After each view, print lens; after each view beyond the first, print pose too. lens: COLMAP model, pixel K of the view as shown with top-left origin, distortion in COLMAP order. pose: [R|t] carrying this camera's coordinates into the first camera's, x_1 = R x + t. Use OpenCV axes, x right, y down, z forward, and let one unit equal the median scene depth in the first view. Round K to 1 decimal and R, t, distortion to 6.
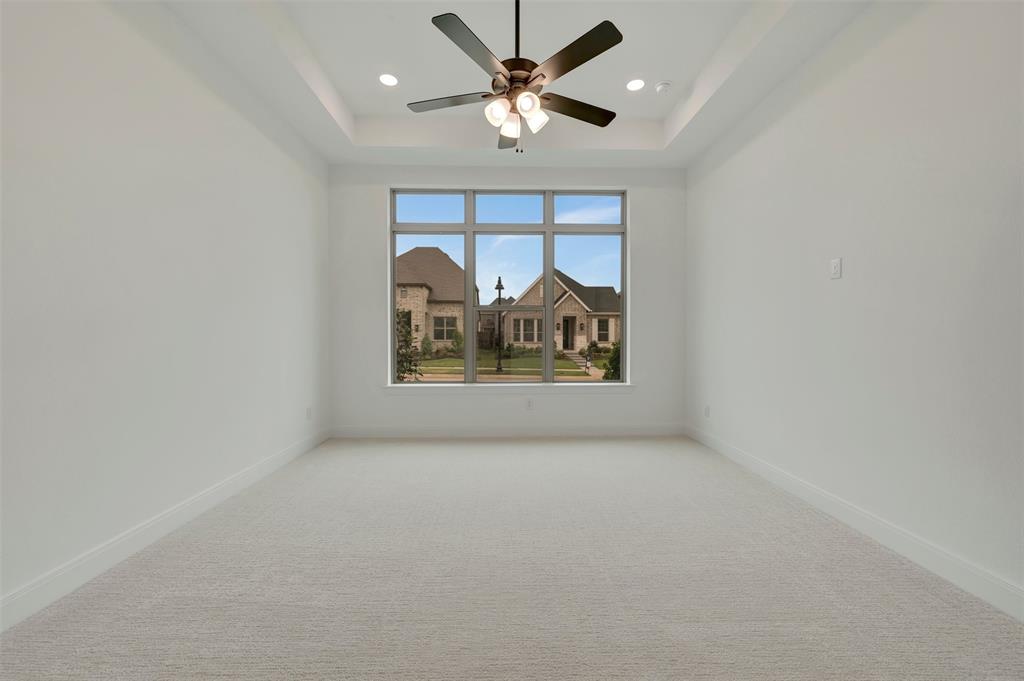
lens RADIAL K [[406.0, 0, 513.1], [0, 406.0, 338.4], [0, 0, 1]] dist [0.001495, 0.000078]
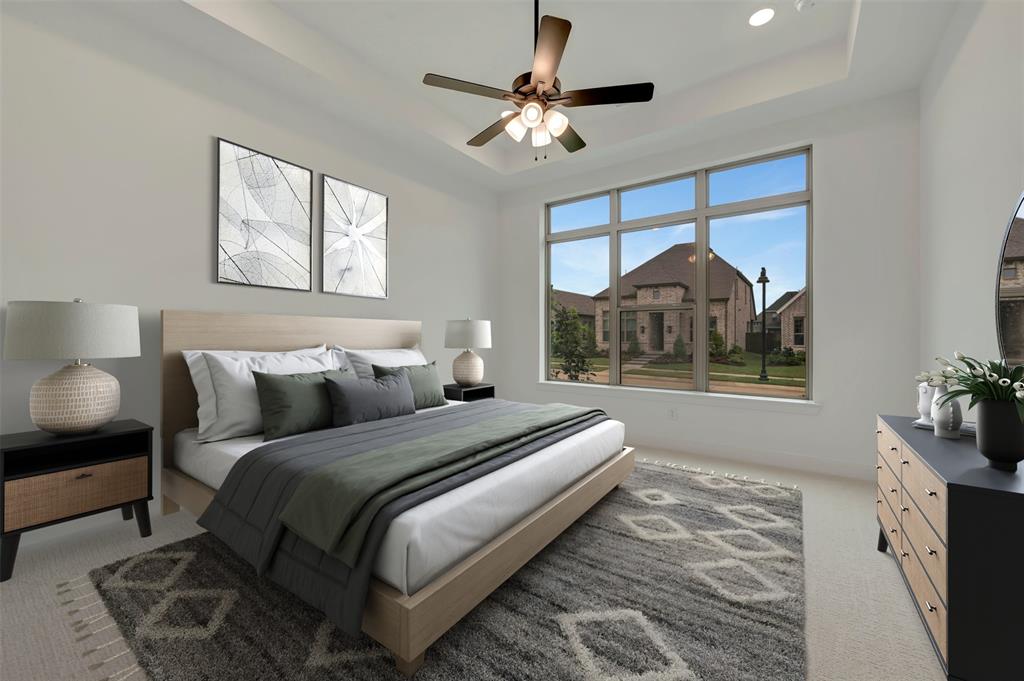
lens RADIAL K [[406.0, 0, 512.6], [0, 406.0, 336.8], [0, 0, 1]] dist [0.001495, 0.000078]
pose [[0.795059, 0.002574, -0.606527, 0.291528], [-0.007440, 0.999957, -0.005510, -0.000132], [0.606487, 0.008893, 0.795044, 0.068224]]
